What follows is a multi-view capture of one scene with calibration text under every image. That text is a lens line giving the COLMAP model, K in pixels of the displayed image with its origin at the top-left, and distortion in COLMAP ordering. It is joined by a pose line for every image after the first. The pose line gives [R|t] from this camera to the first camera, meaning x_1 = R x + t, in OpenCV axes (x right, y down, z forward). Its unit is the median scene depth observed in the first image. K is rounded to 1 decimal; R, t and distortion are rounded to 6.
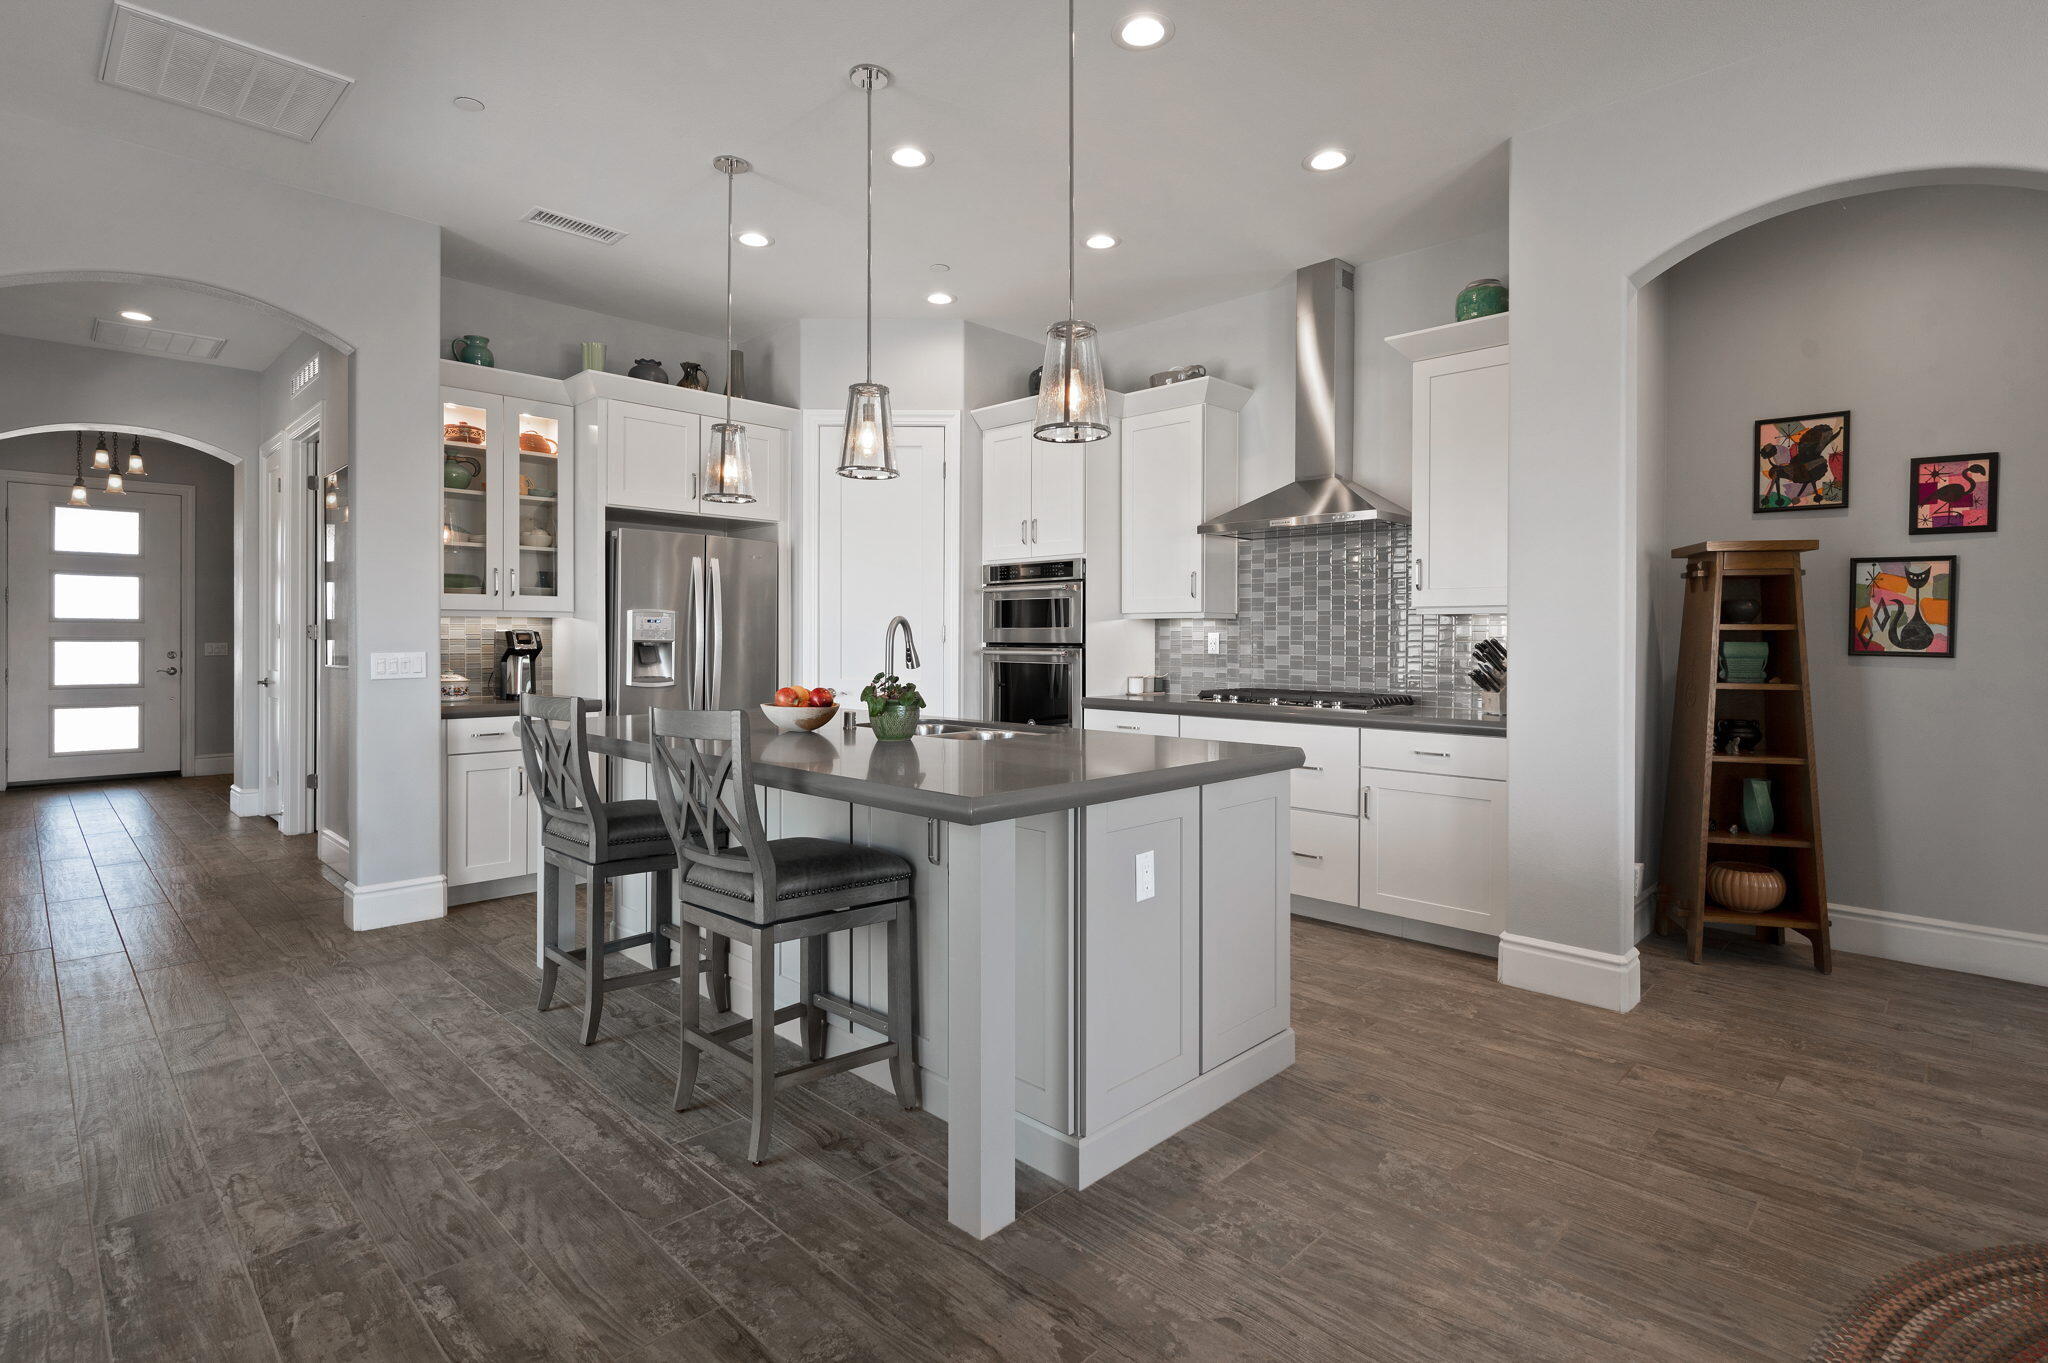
lens RADIAL K [[1010.0, 0, 1028.3], [0, 1010.0, 646.9], [0, 0, 1]] dist [0.000467, -0.000834]
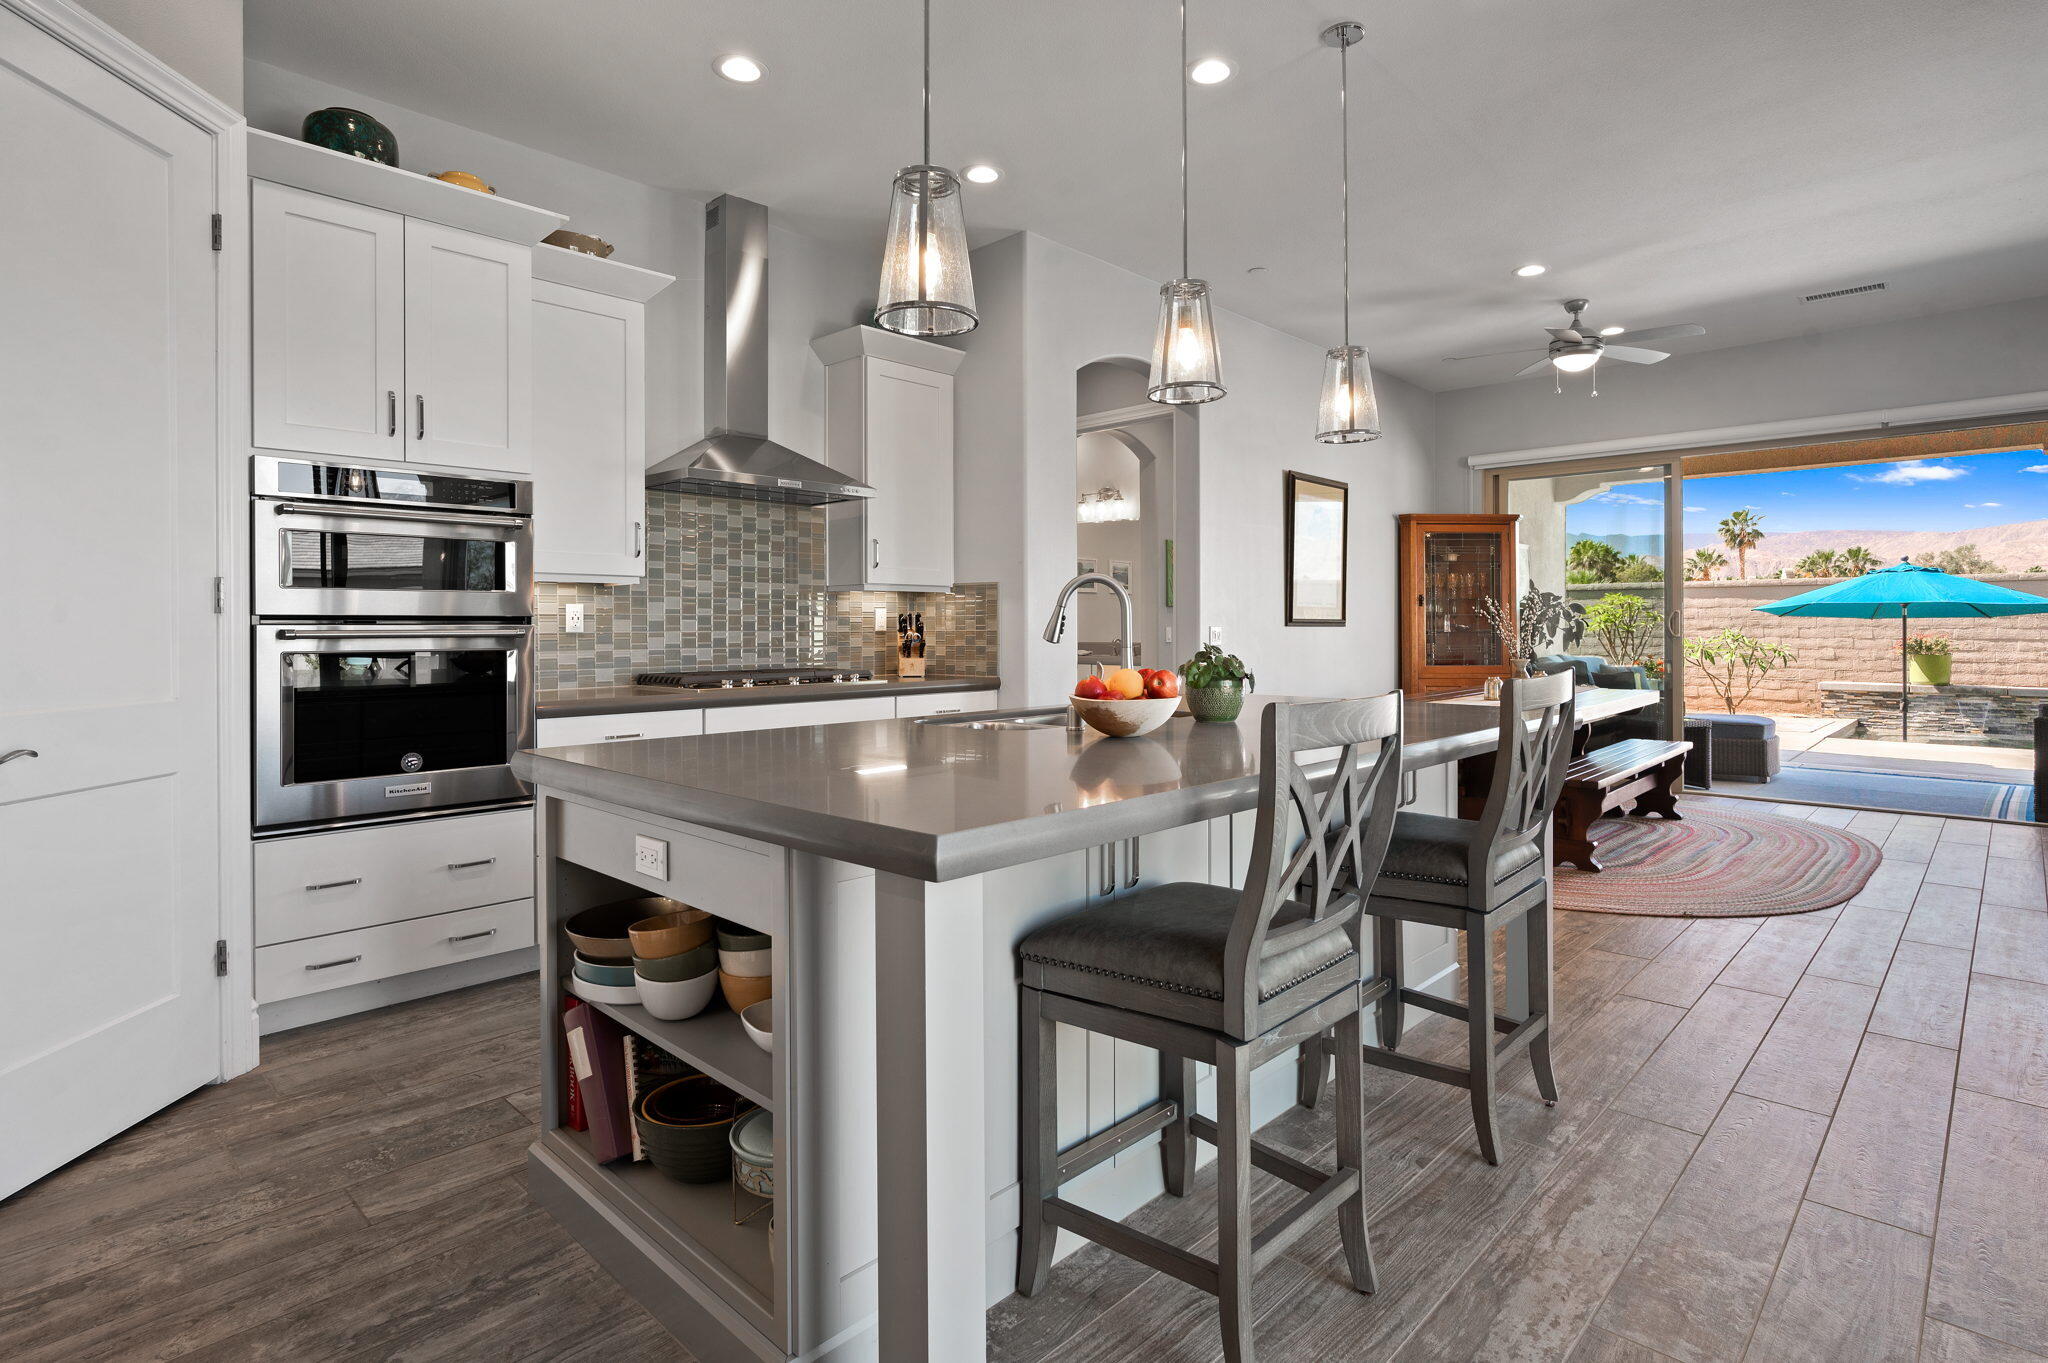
lens RADIAL K [[1039.9, 0, 1026.2], [0, 1039.9, 630.7], [0, 0, 1]] dist [0.003752, -0.000005]
pose [[-0.016808, -0.008043, 0.999826, -0.636966], [0.012475, 0.999888, 0.008253, 0.003583], [-0.999781, 0.012612, -0.016706, 0.743154]]
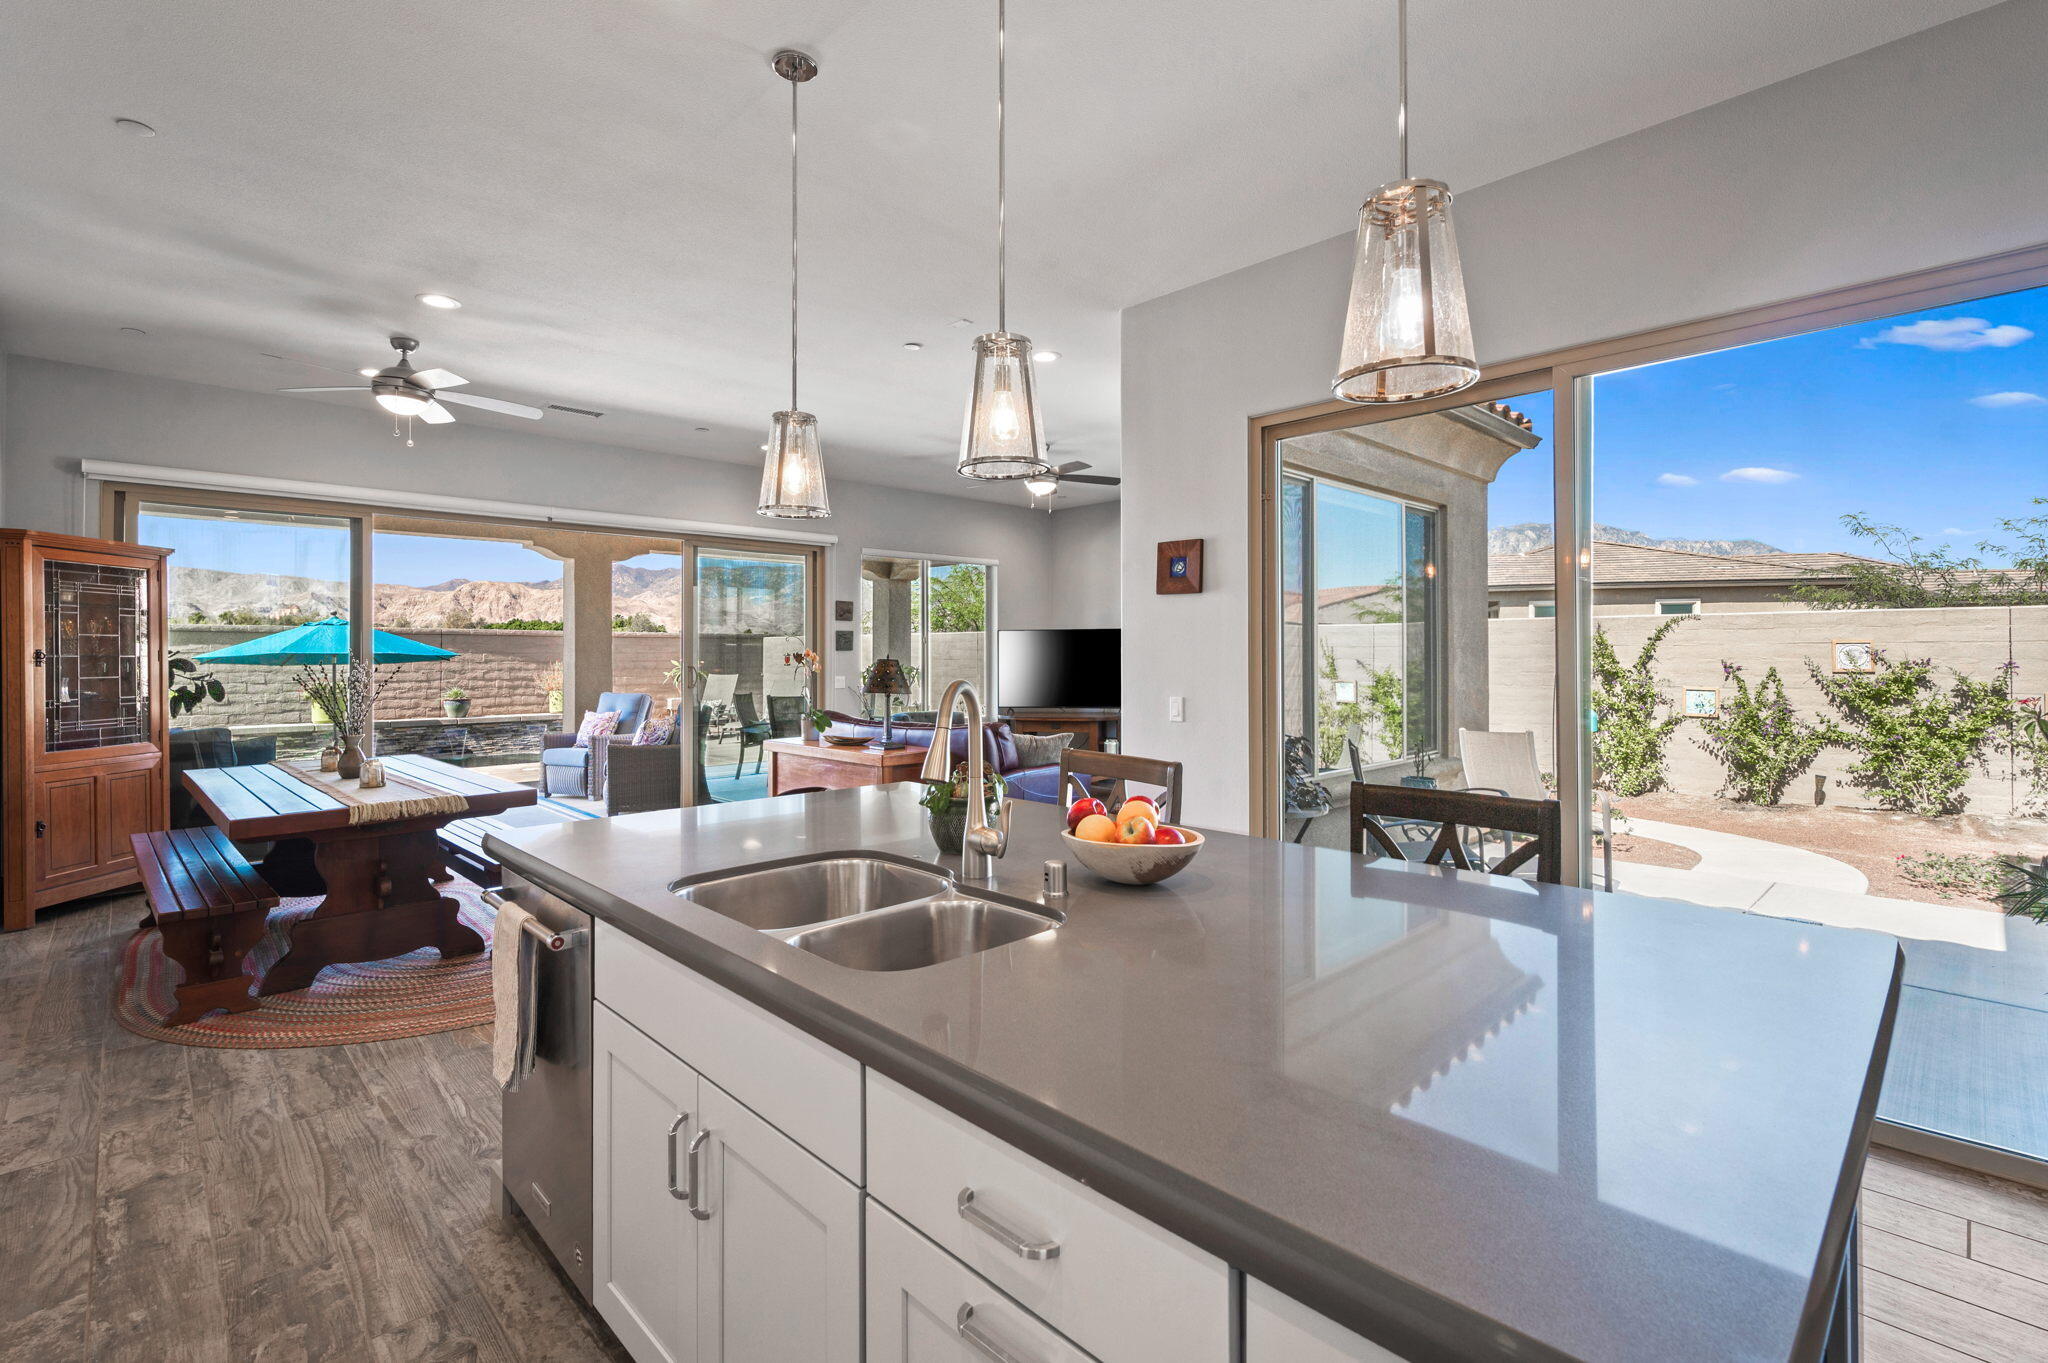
lens RADIAL K [[929.0, 0, 1017.2], [0, 929.0, 643.6], [0, 0, 1]] dist [0.011819, -0.000095]
pose [[-0.999427, -0.000743, 0.033829, -0.123073], [-0.000807, 0.999998, -0.001880, -0.035280], [-0.033827, -0.001906, -0.999426, 1.055263]]
